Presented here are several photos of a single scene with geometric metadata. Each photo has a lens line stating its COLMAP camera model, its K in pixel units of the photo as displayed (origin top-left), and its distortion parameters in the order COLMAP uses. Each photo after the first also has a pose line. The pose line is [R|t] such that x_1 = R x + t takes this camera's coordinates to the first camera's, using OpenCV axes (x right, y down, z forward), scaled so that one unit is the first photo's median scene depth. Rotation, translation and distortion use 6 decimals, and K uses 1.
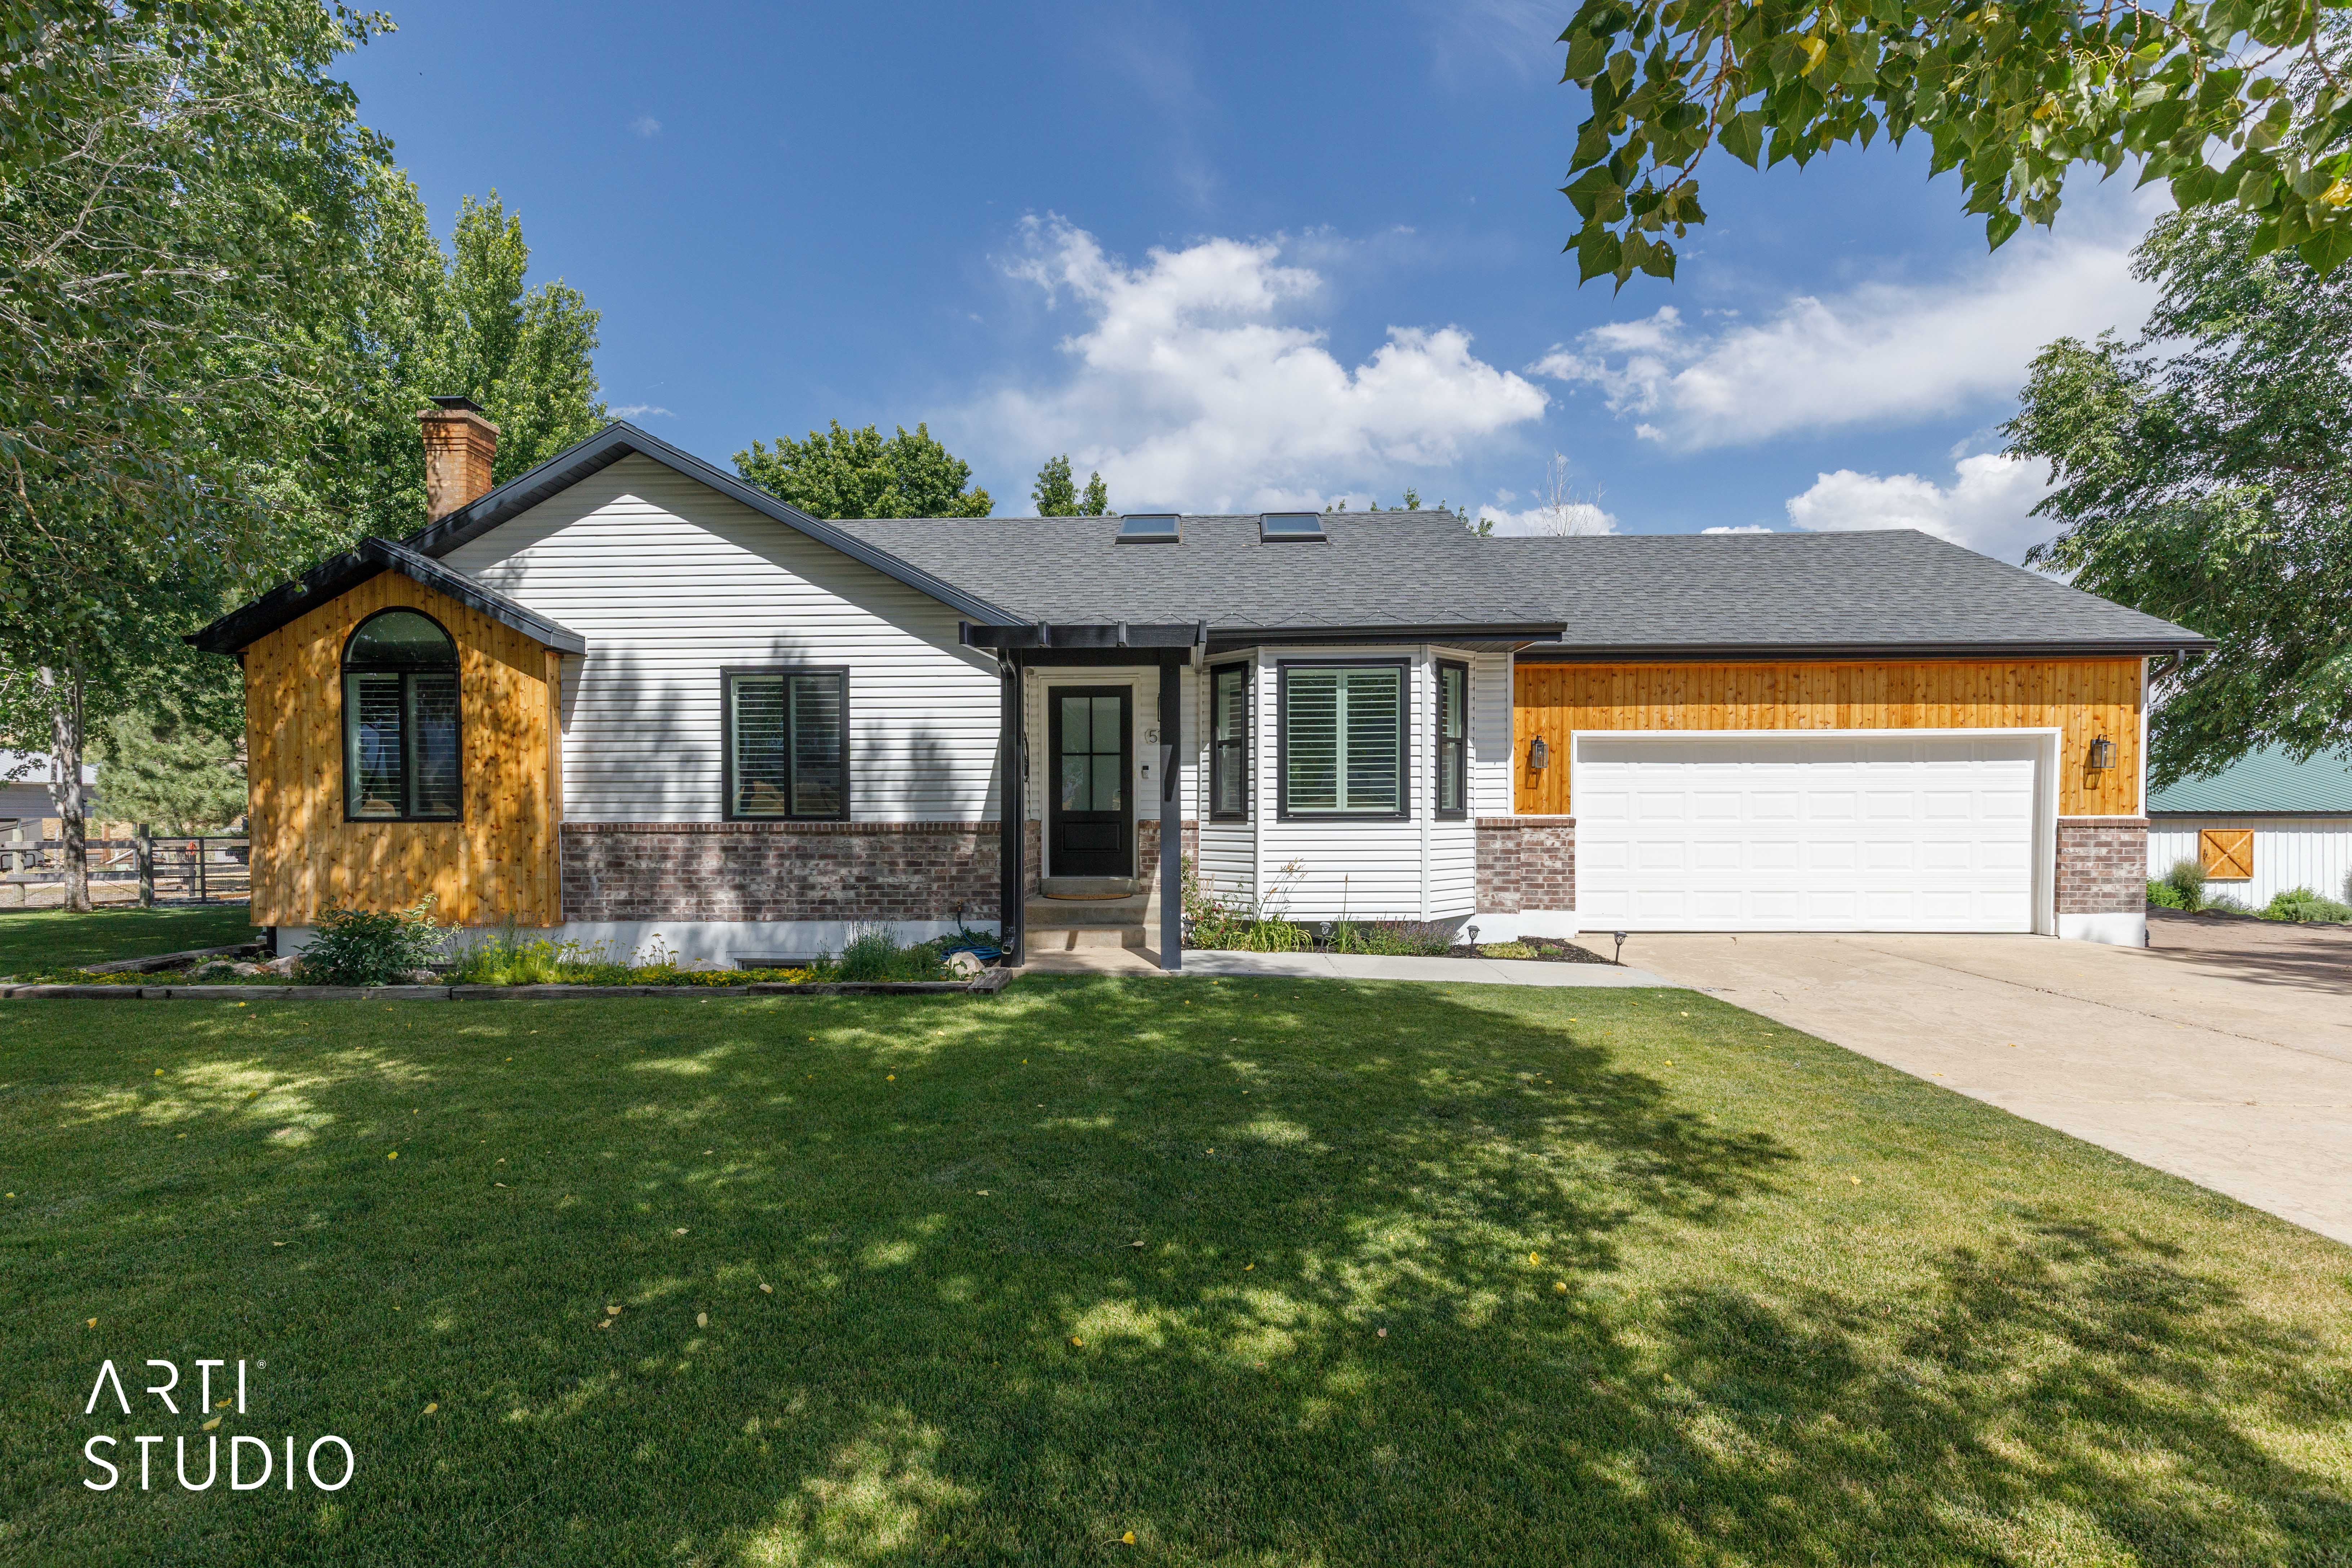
lens RADIAL K [[1085.0, 0, 1186.7], [0, 1085.0, 845.8], [0, 0, 1]] dist [0.009103, -0.001260]
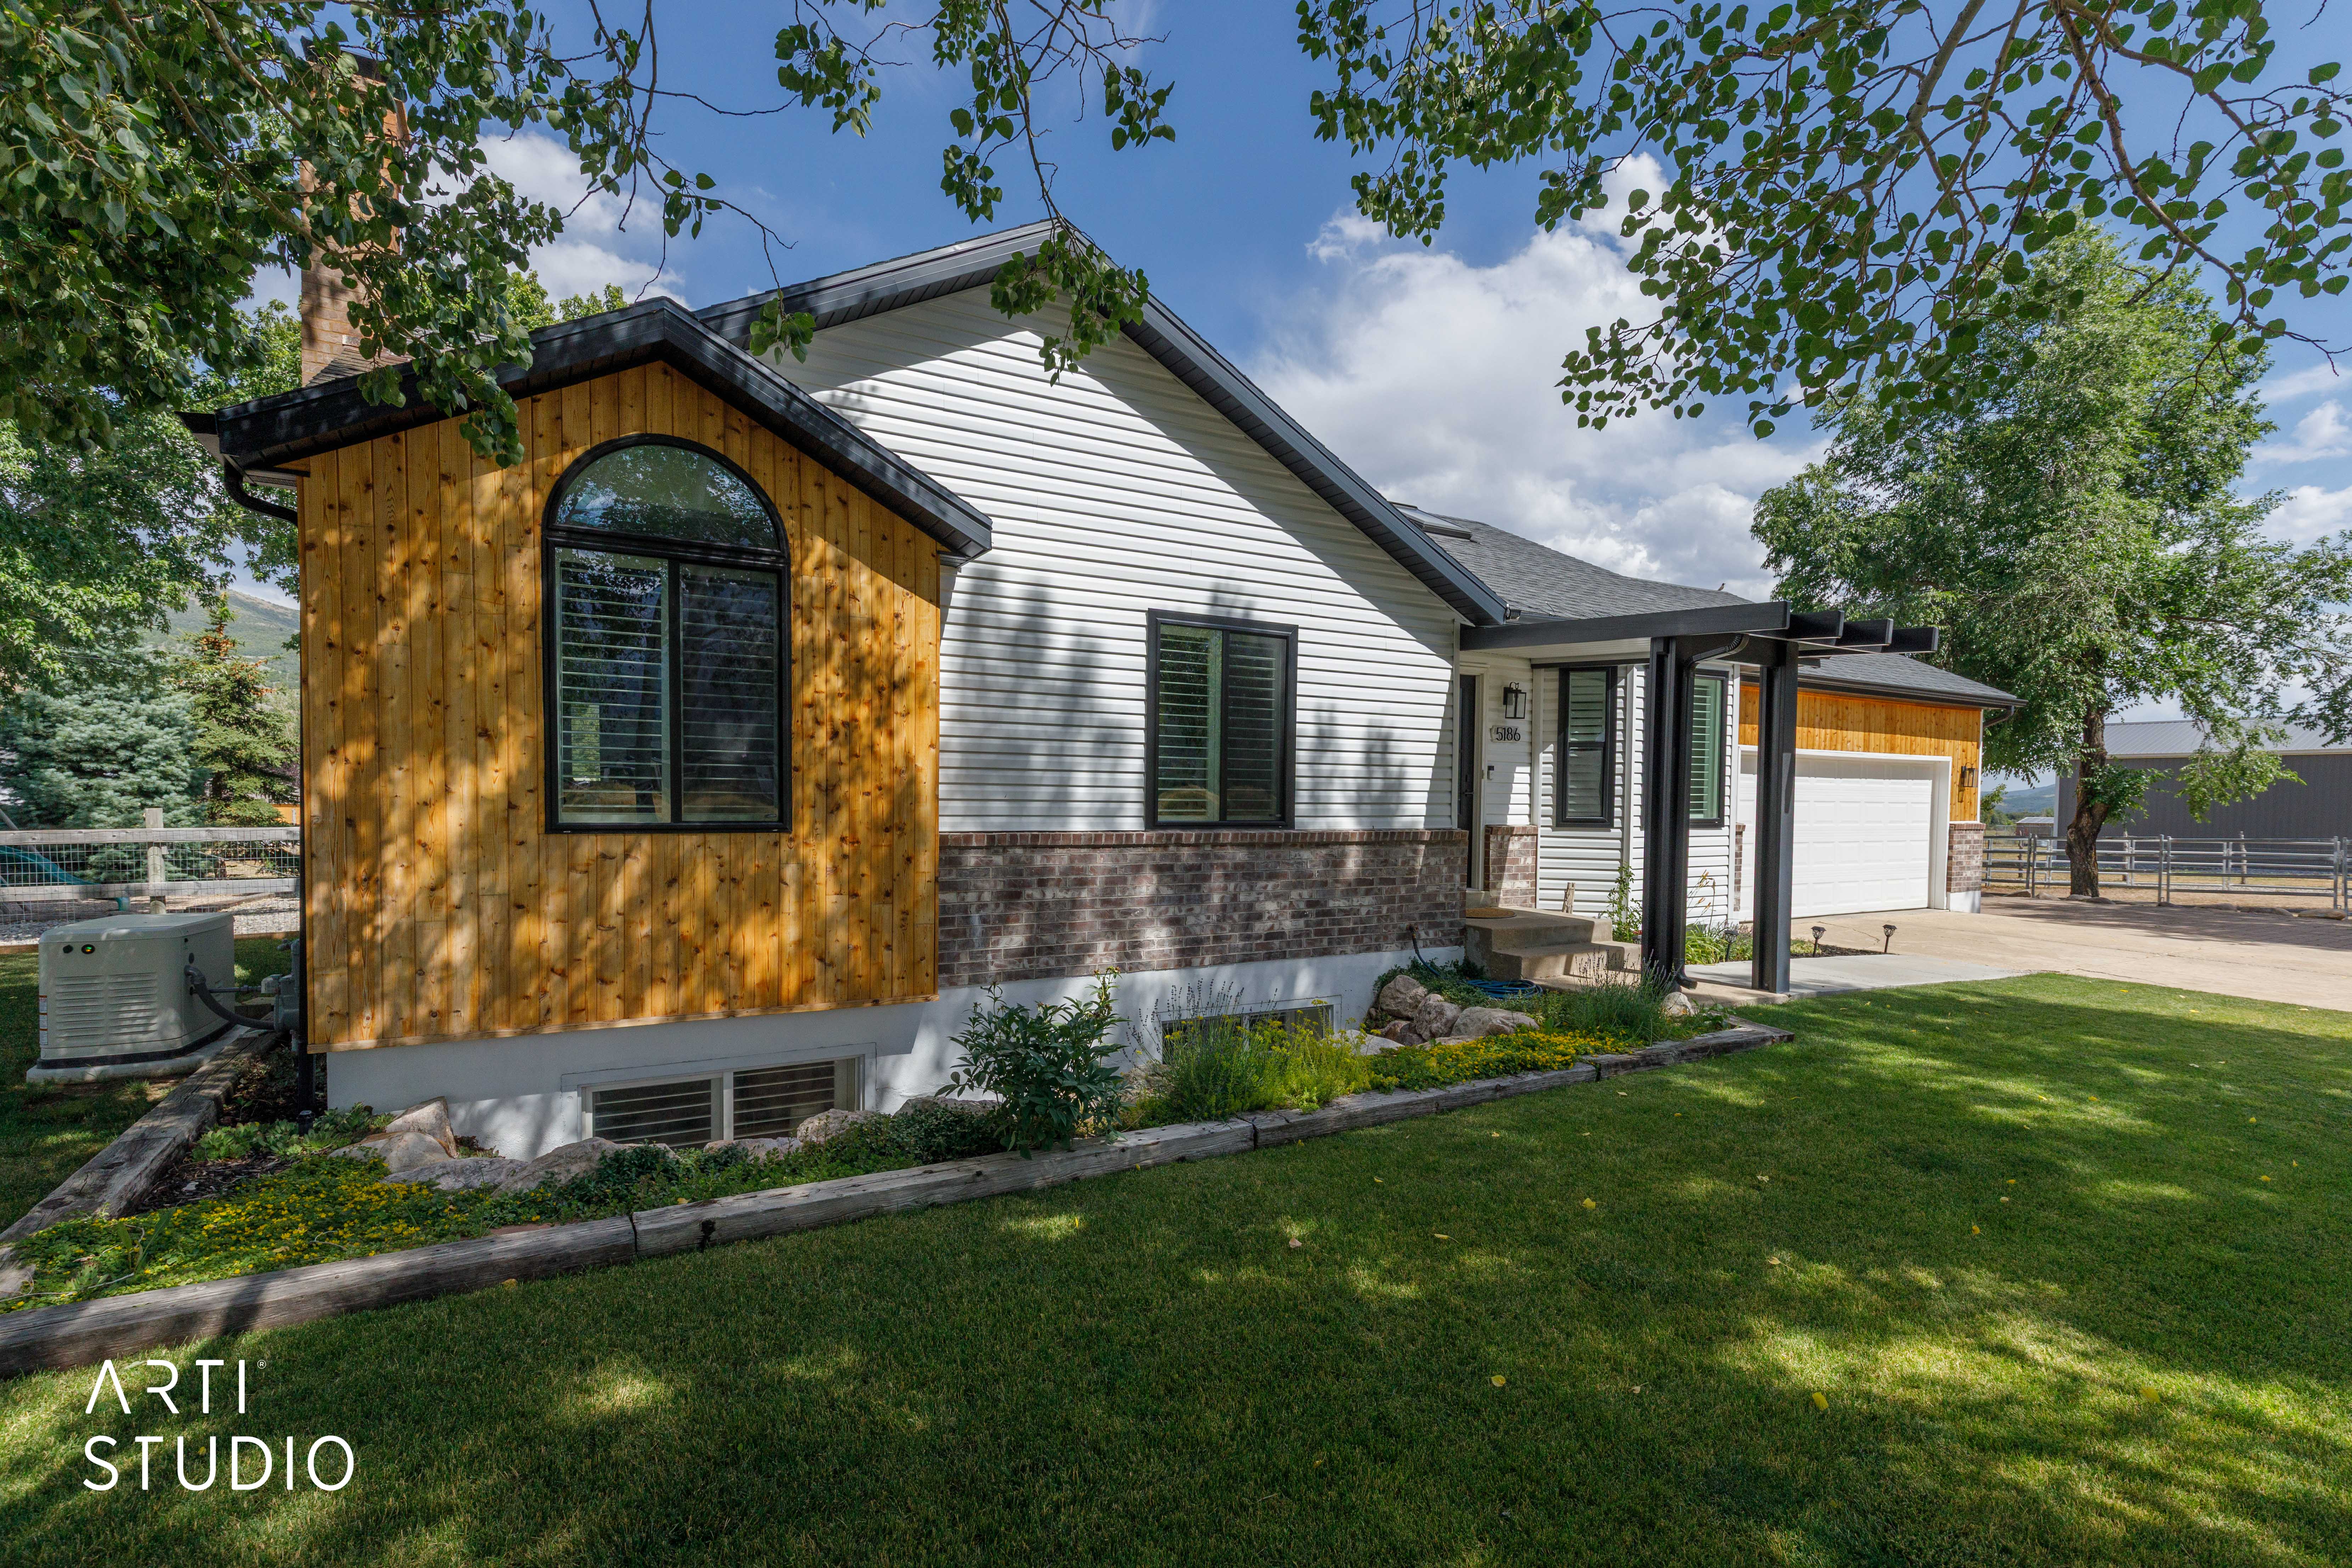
lens RADIAL K [[1085.1, 0, 1205.5], [0, 1085.1, 839.0], [0, 0, 1]] dist [0.009103, -0.001260]
pose [[0.839112, -0.006058, 0.543925, -0.782871], [-0.003911, 0.999845, 0.017169, -0.028599], [-0.543945, -0.016534, 0.838958, 0.388790]]
